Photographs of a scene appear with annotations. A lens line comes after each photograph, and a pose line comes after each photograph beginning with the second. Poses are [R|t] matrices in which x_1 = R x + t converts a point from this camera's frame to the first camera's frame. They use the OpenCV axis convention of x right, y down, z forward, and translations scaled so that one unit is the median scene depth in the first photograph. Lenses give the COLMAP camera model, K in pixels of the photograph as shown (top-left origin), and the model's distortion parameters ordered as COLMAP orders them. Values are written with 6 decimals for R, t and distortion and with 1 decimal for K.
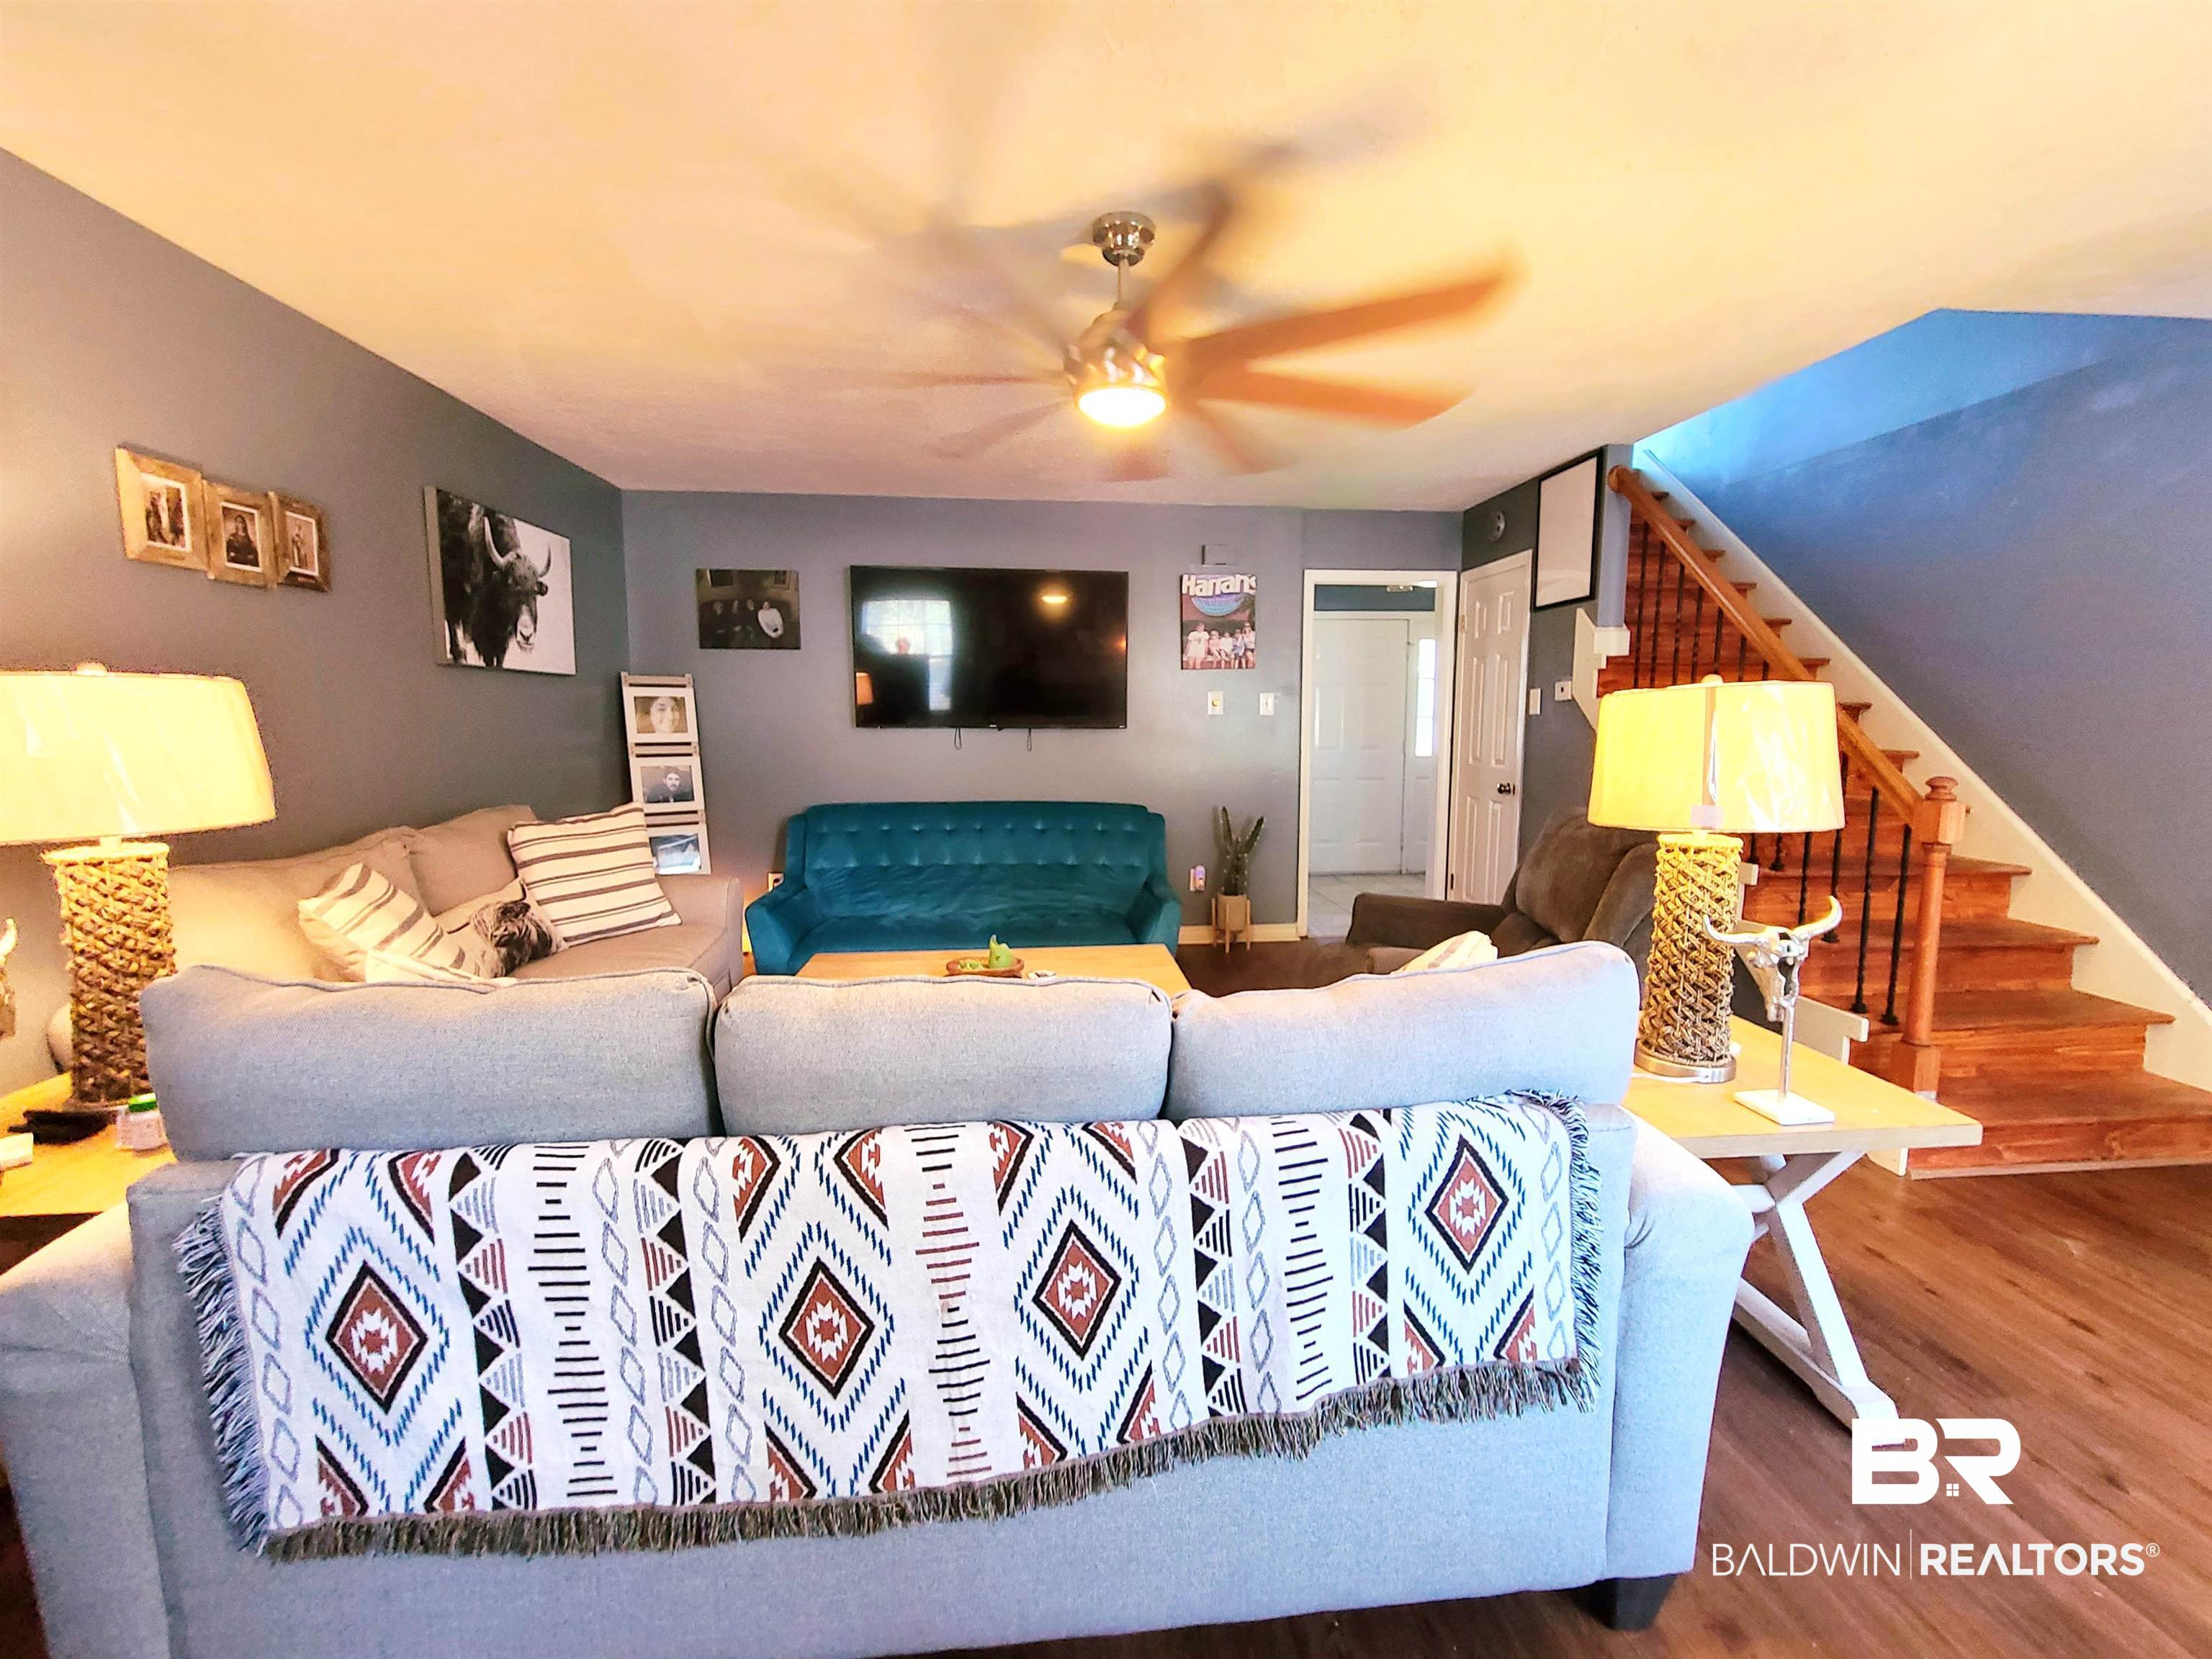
lens RADIAL K [[888.6, 0, 1106.0], [0, 888.6, 829.5], [0, 0, 1]] dist [-0.008123, 0.000145]
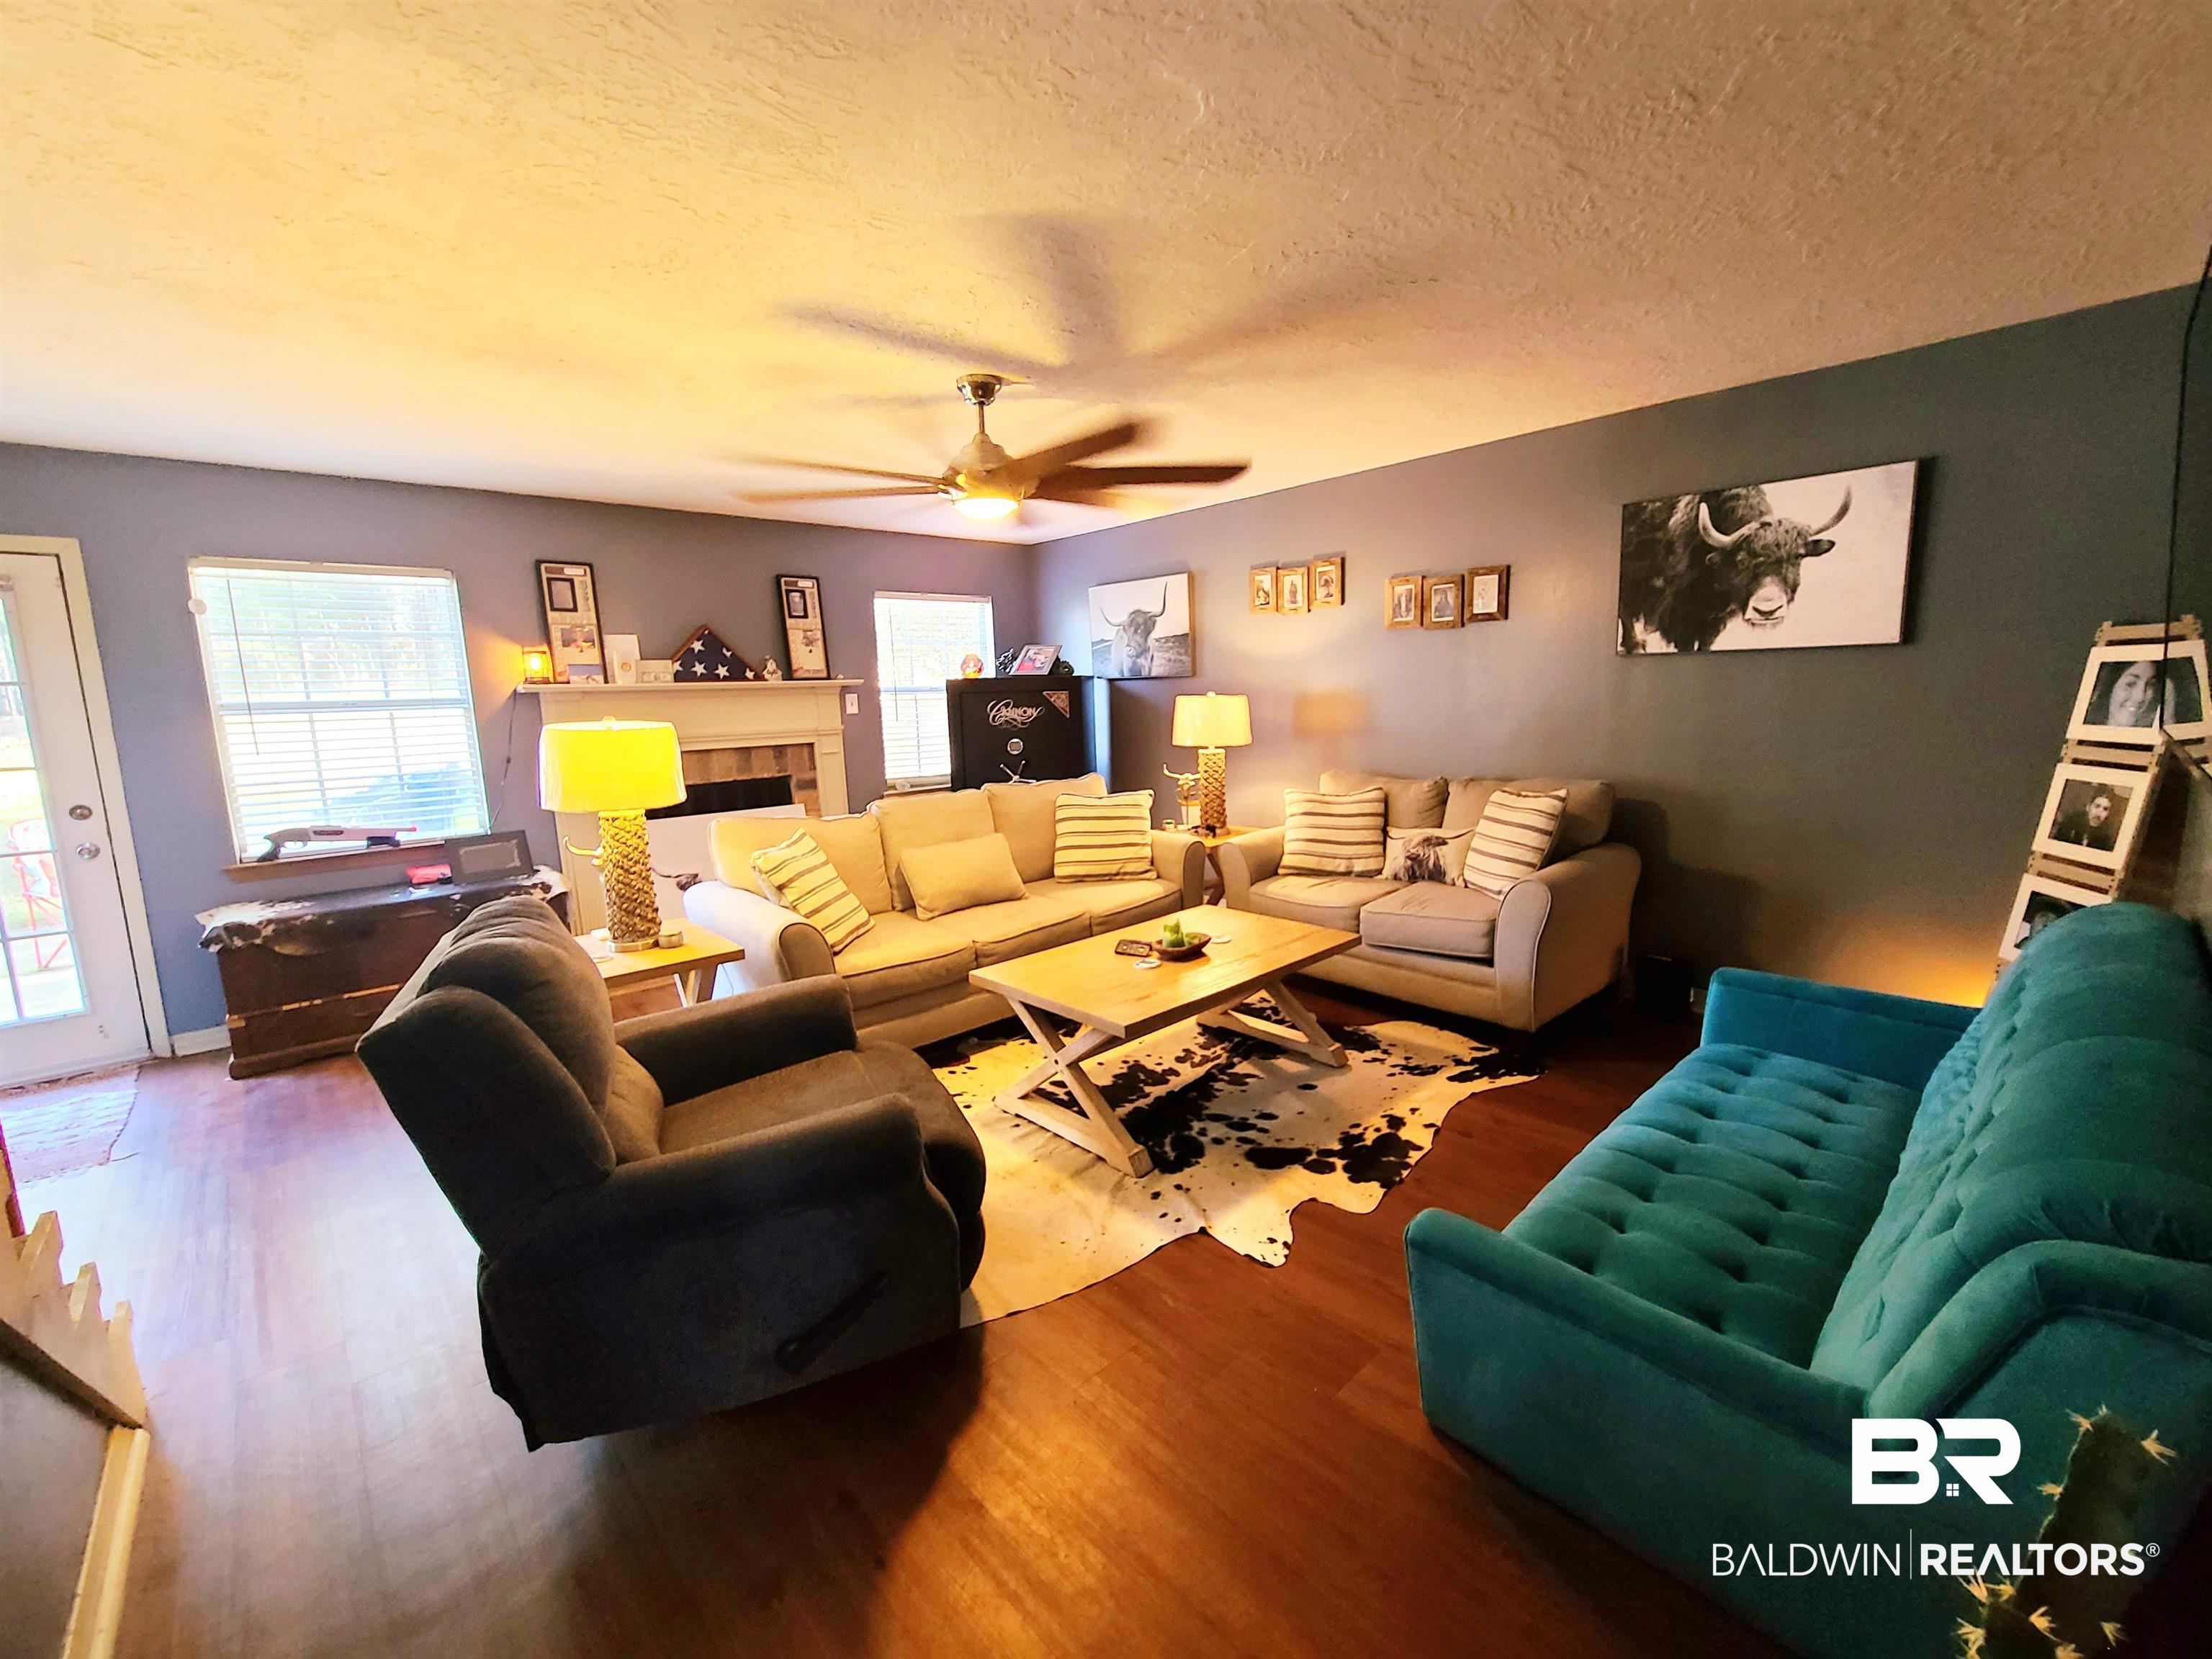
lens RADIAL K [[907.9, 0, 1116.4], [0, 907.9, 822.9], [0, 0, 1]] dist [-0.000174, -0.000094]
pose [[-0.788575, 0.110389, -0.604949, 0.478110], [-0.048525, 0.969517, 0.240169, -0.208797], [0.613021, 0.218747, -0.759180, 1.412821]]
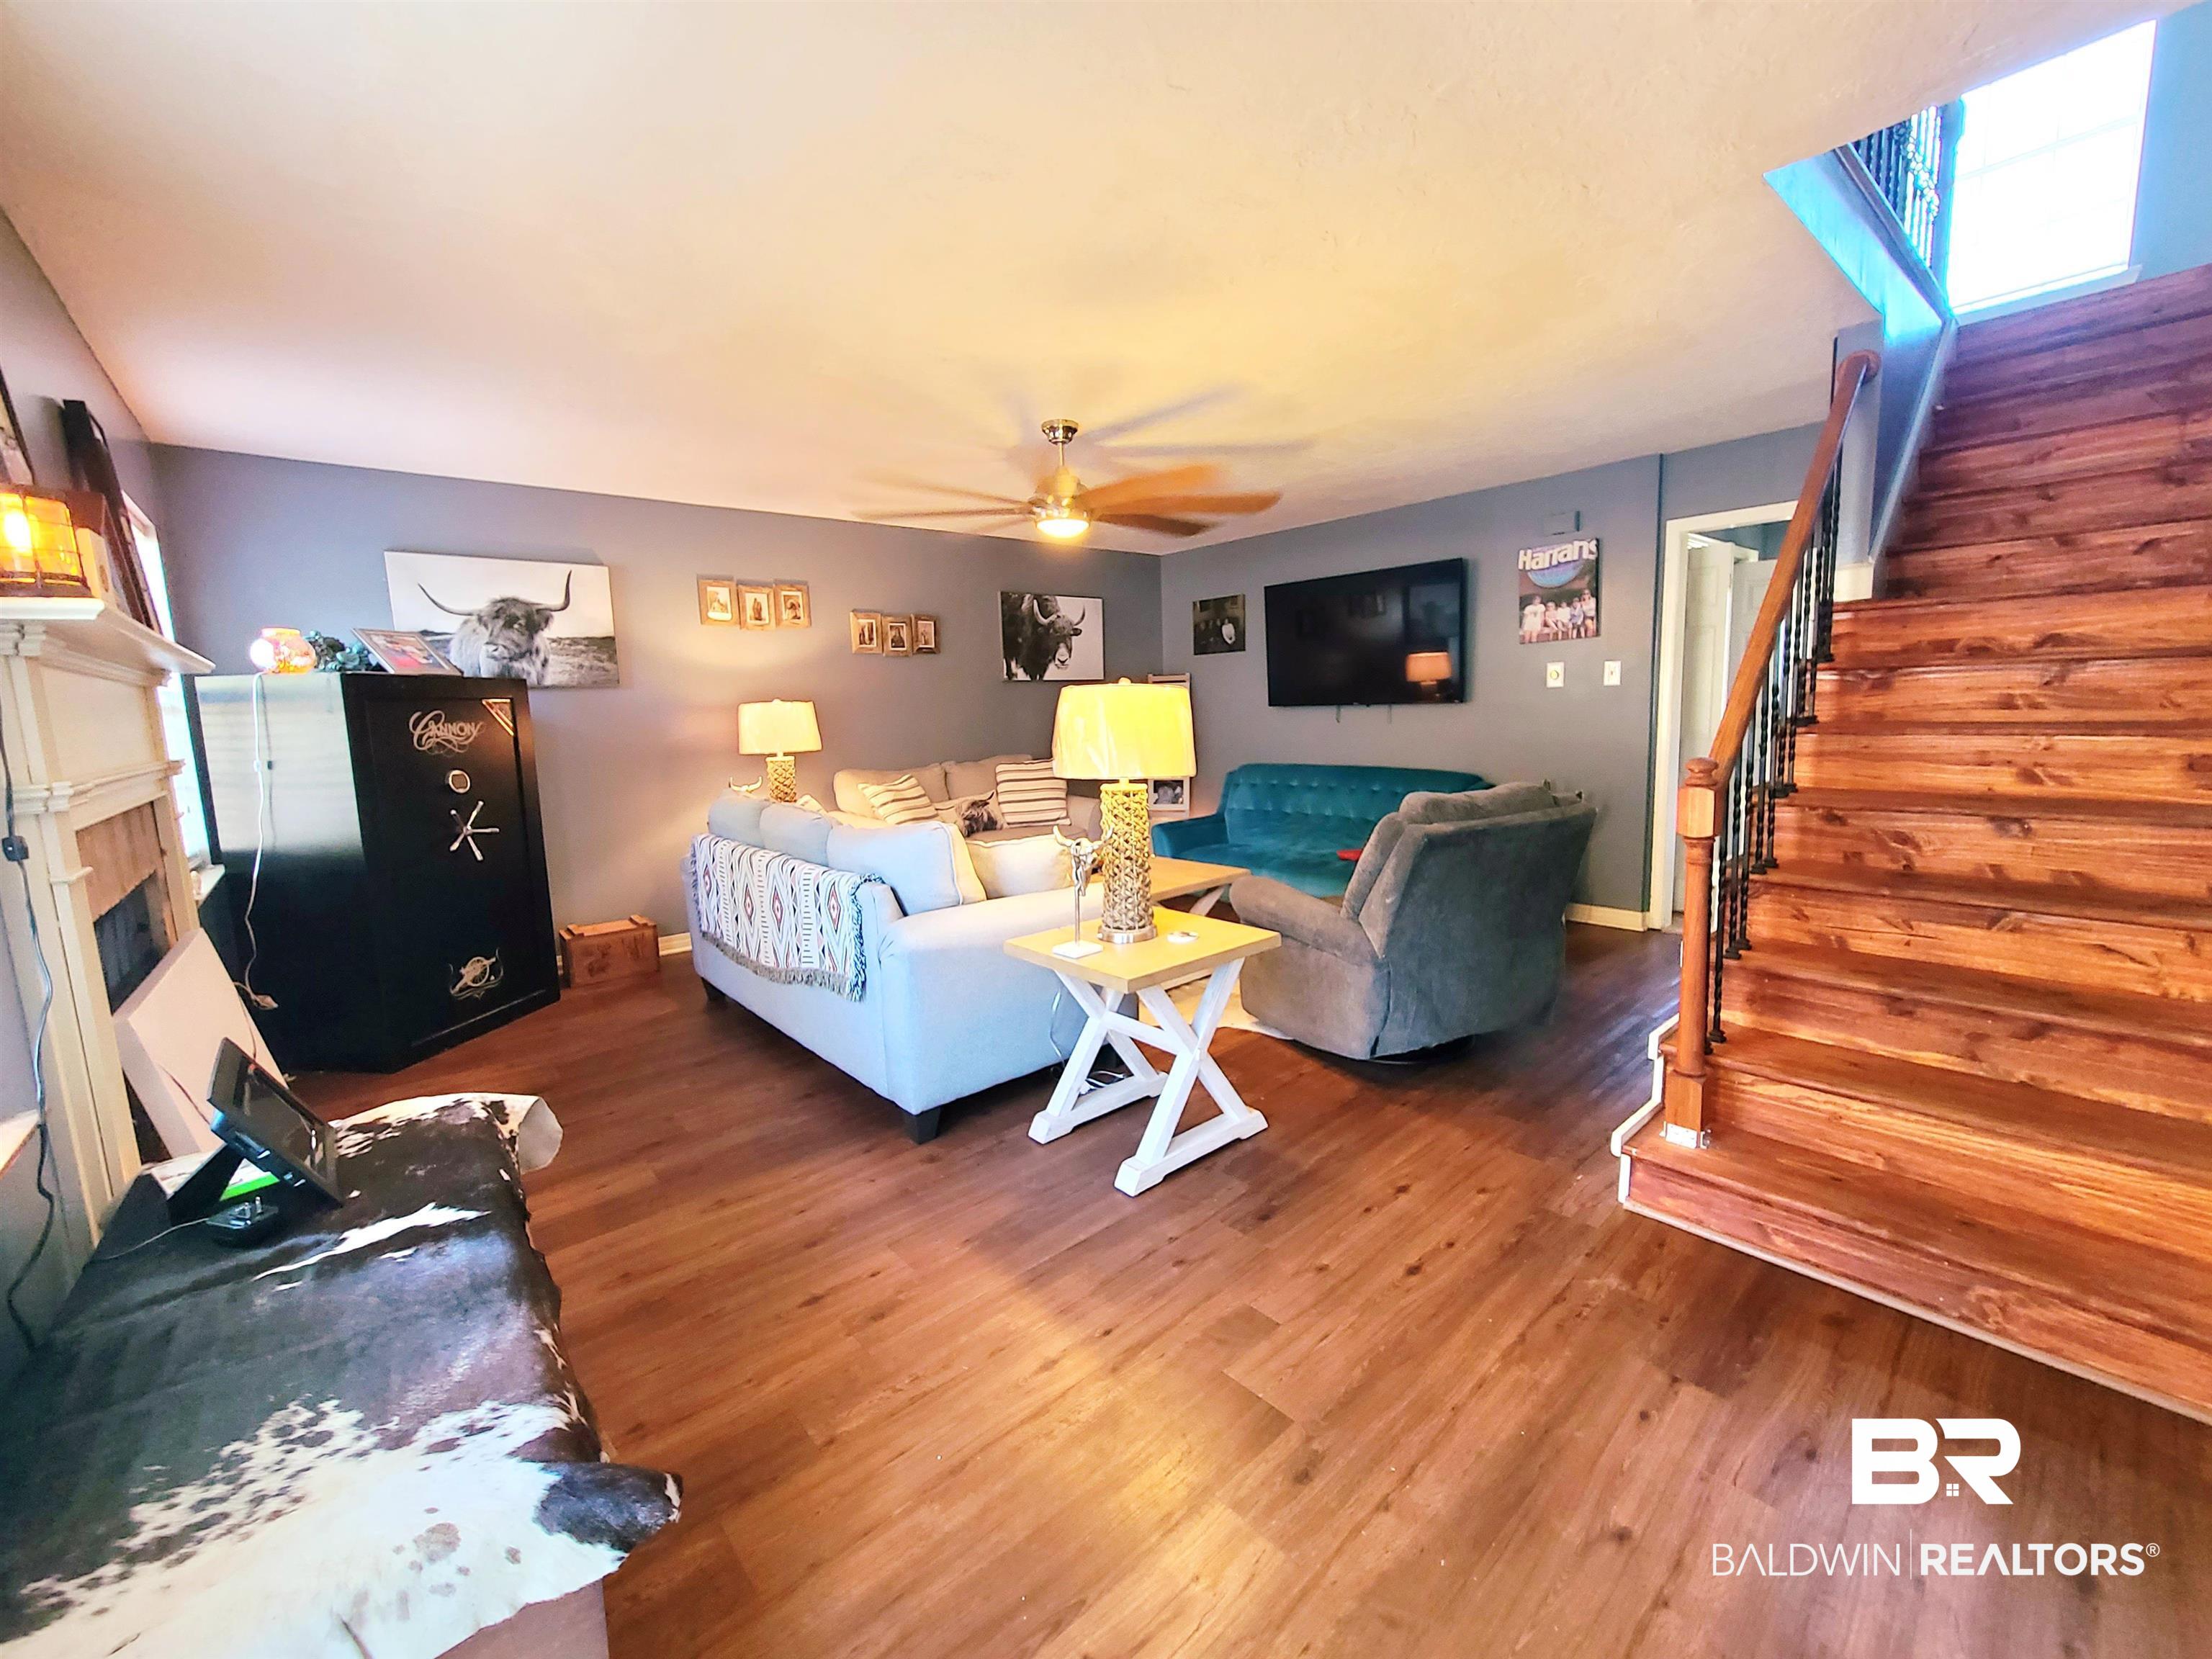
lens RADIAL K [[893.2, 0, 1134.5], [0, 893.2, 818.3], [0, 0, 1]] dist [-0.000775, -0.000198]
pose [[0.601091, 0.080274, -0.795139, 0.930200], [-0.064634, 0.996566, 0.051749, -0.005078], [0.796563, 0.020287, 0.604215, 0.038604]]
